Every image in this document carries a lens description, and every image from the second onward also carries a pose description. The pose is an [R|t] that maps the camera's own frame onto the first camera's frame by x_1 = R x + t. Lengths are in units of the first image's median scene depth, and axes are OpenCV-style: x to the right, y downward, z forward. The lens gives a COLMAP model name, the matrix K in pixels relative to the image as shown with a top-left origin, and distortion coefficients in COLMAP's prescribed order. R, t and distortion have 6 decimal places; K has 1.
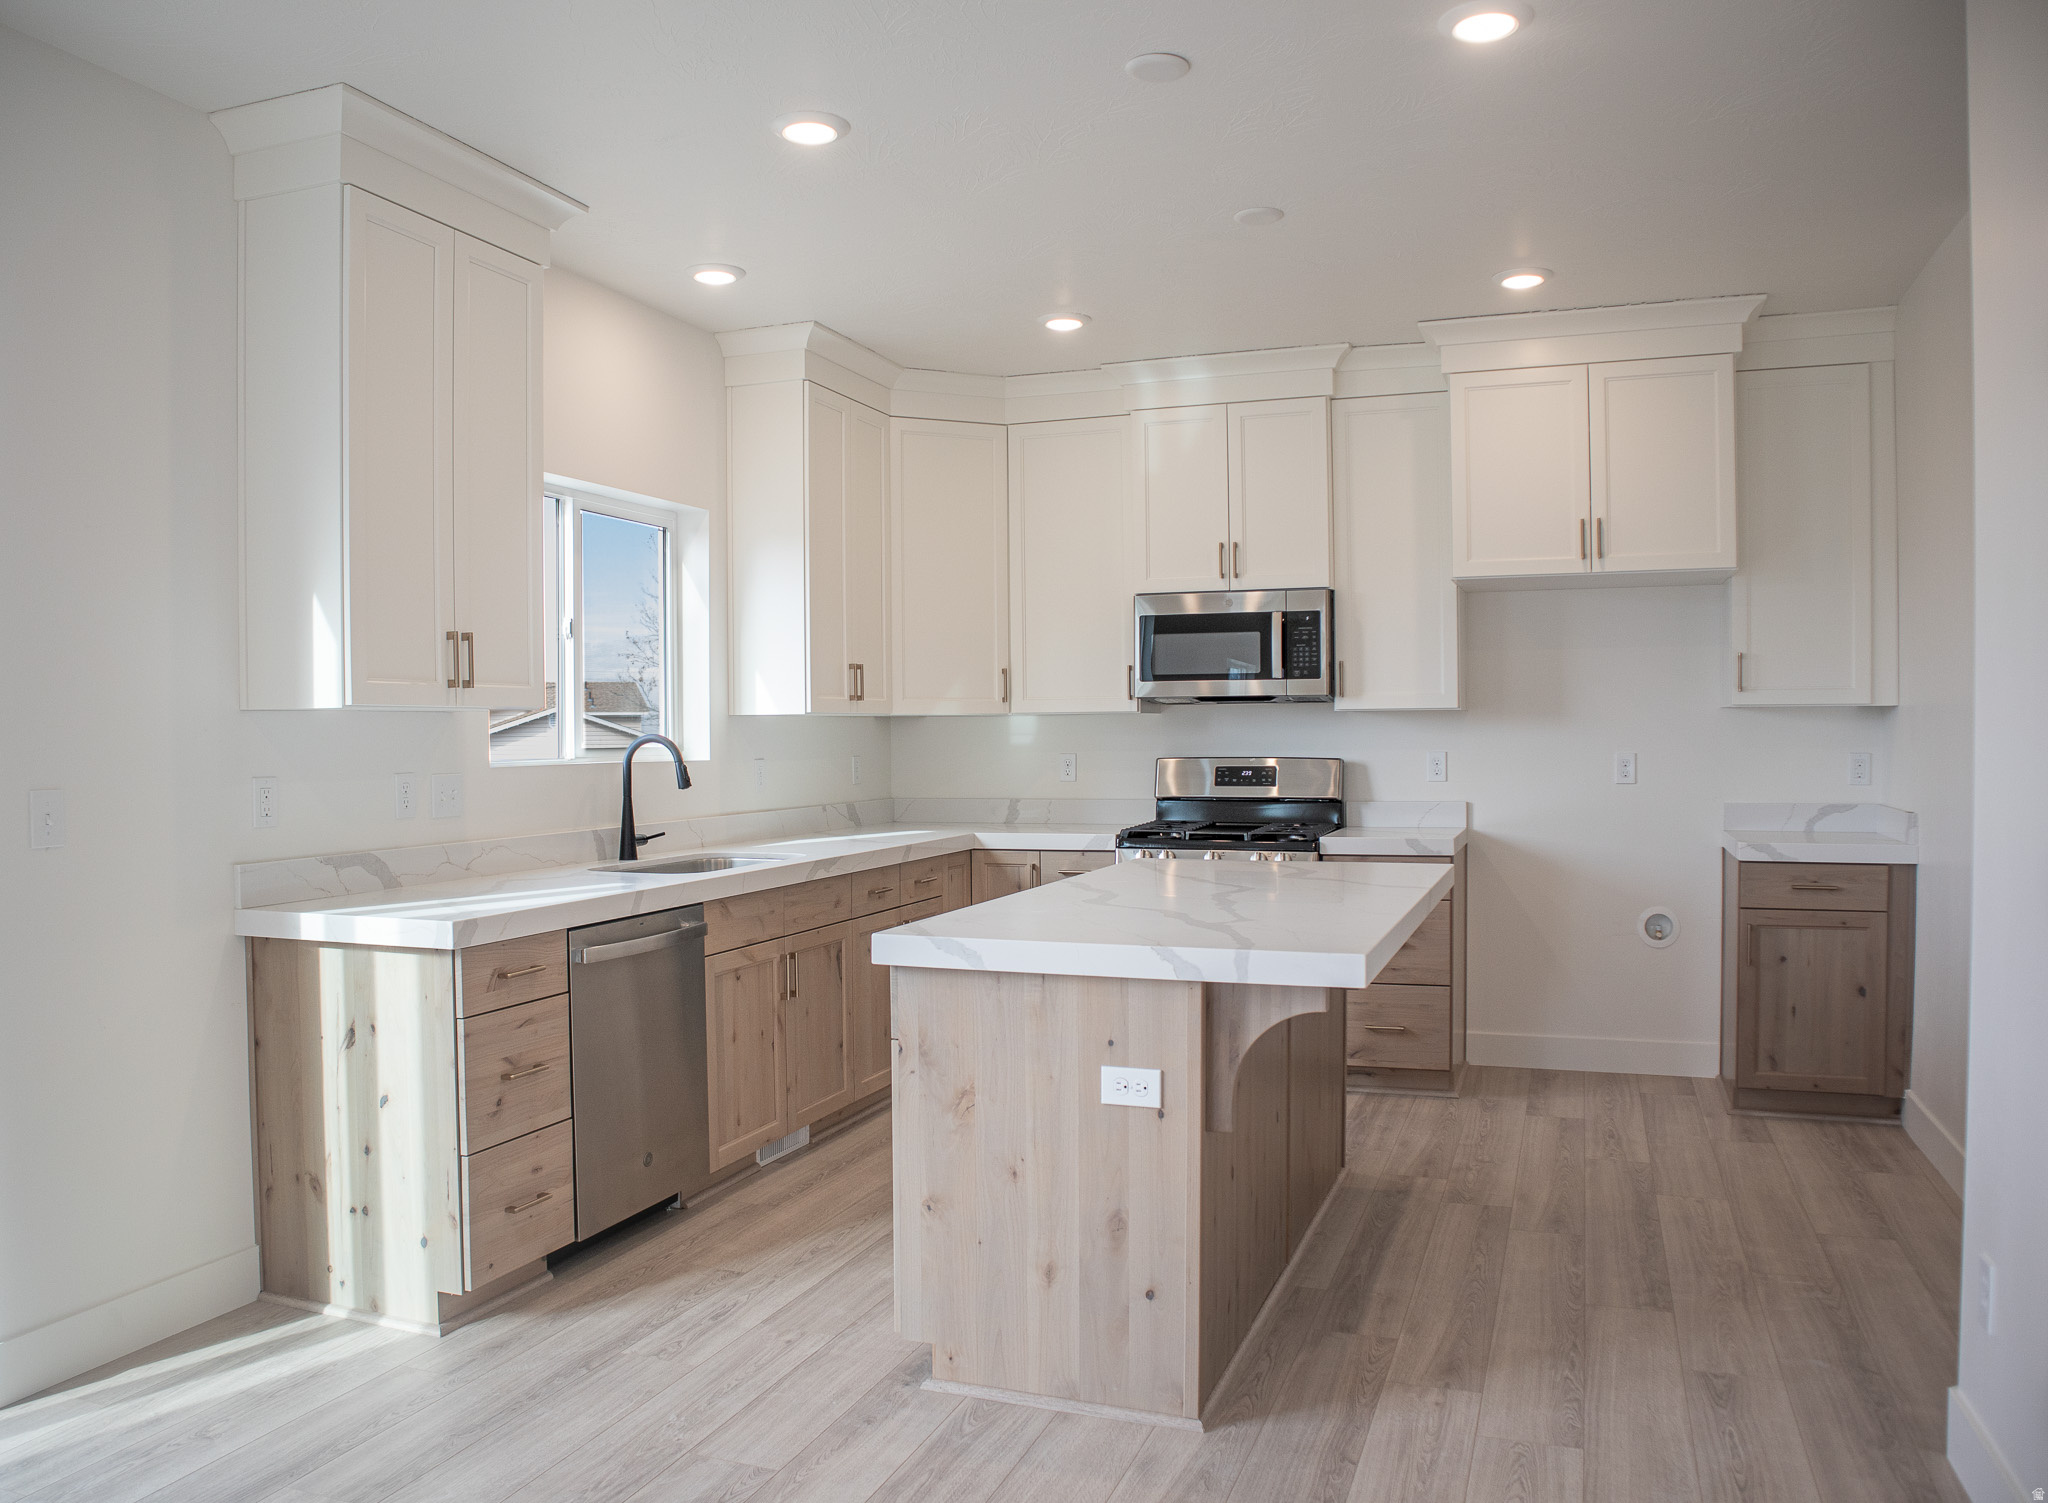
lens RADIAL K [[1535.5, 0, 1024.0], [0, 1535.5, 751.5], [0, 0, 1]] dist [-0.137395, 0.077558]
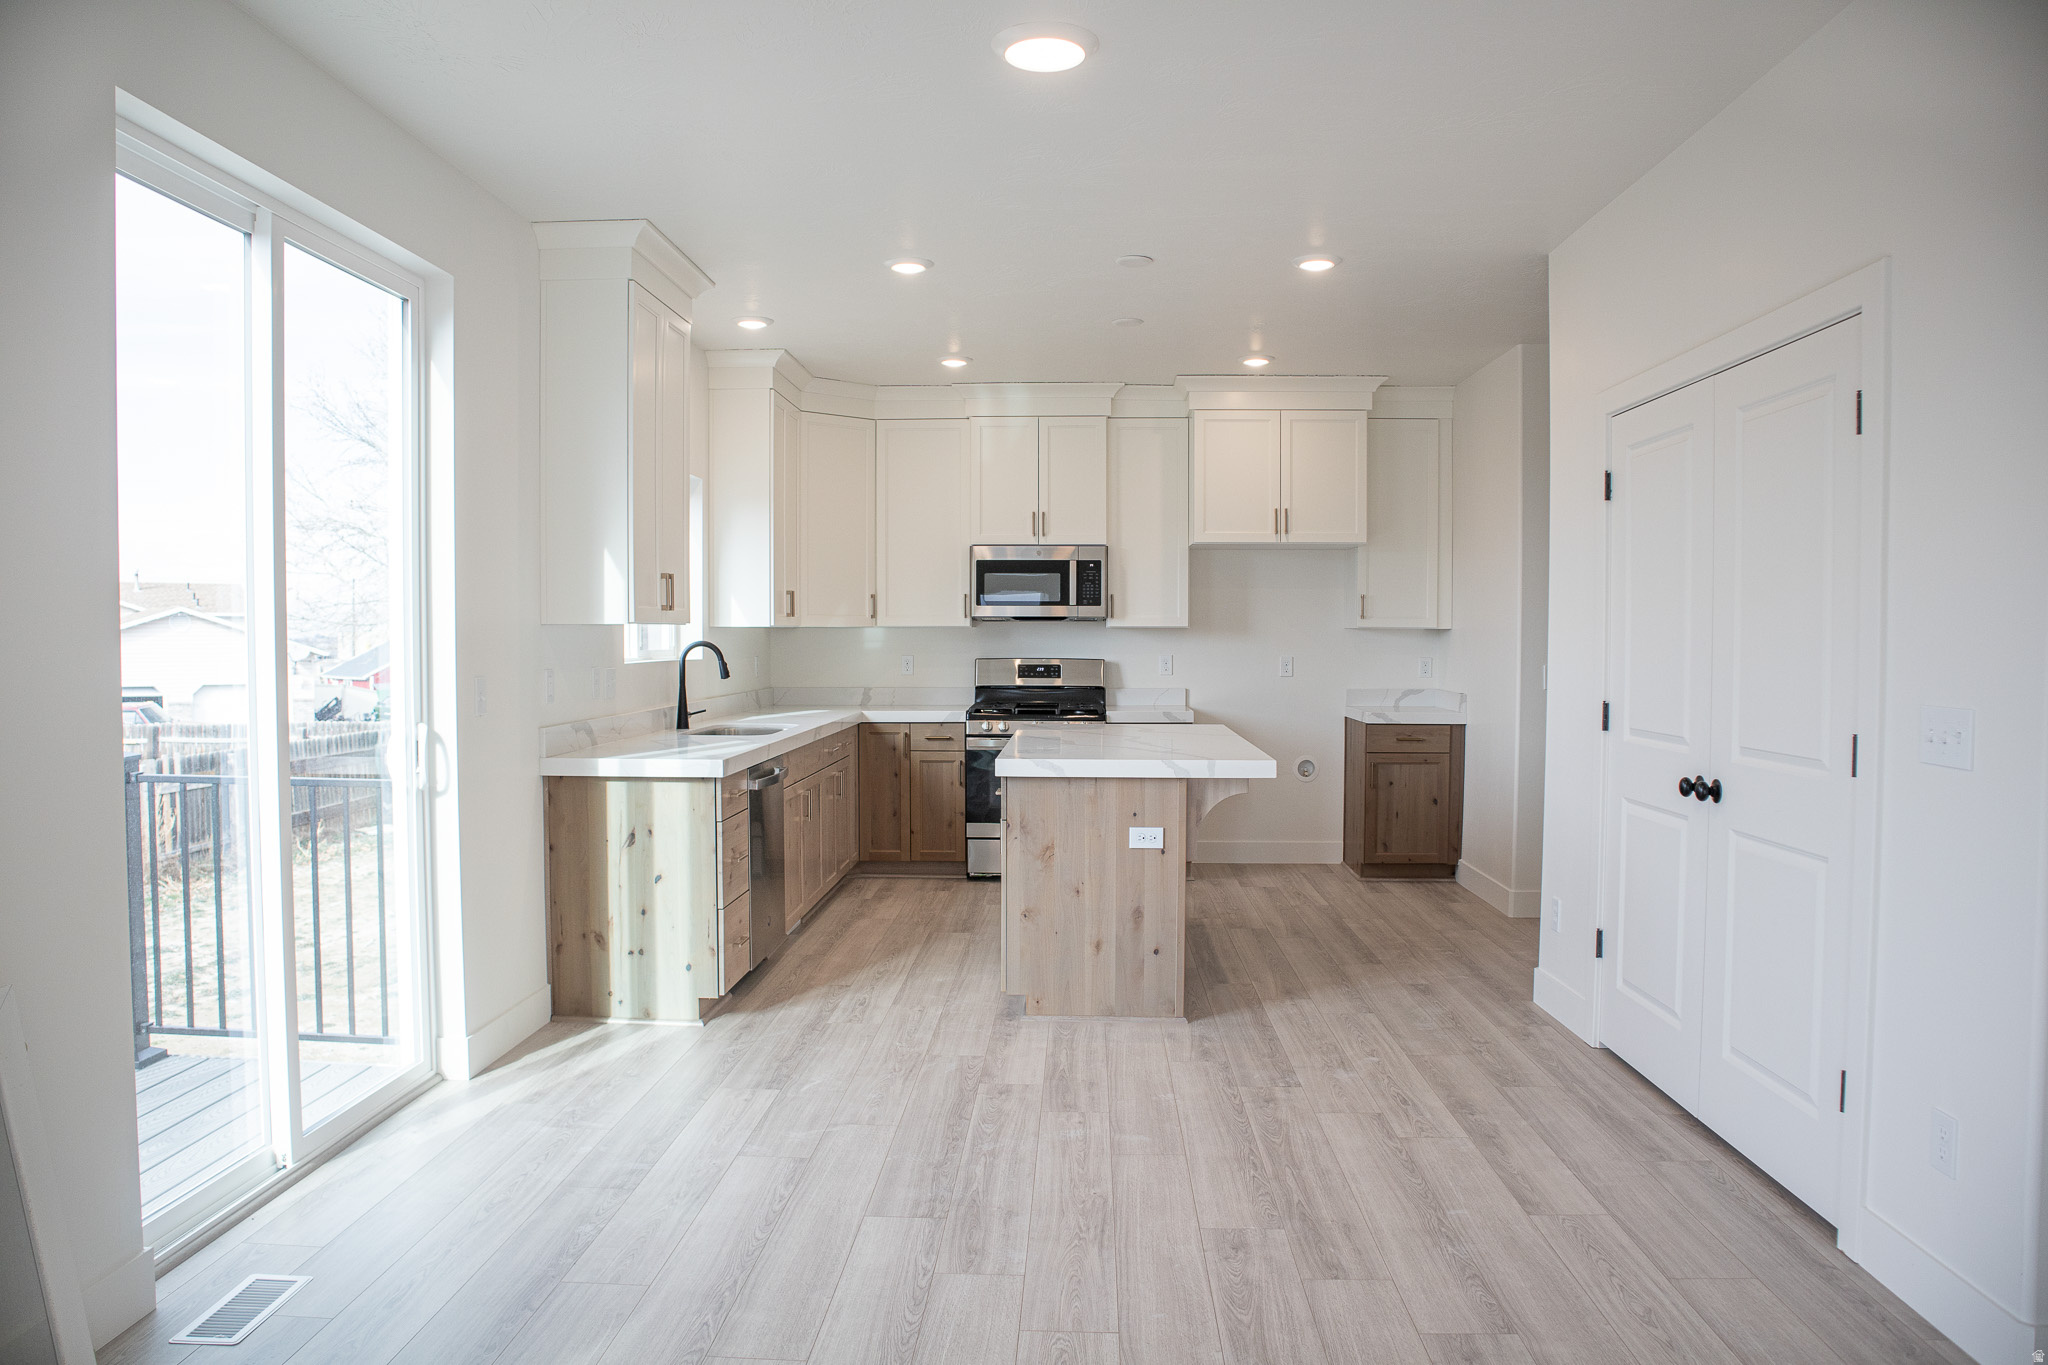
lens RADIAL K [[1404.5, 0, 1024.0], [0, 1404.5, 682.5], [0, 0, 1]] dist [-0.149784, 0.000048]
pose [[0.950020, -0.001514, 0.312184, -0.417342], [-0.004964, 0.999789, 0.019955, 0.000268], [-0.312148, -0.020507, 0.949812, -0.385221]]
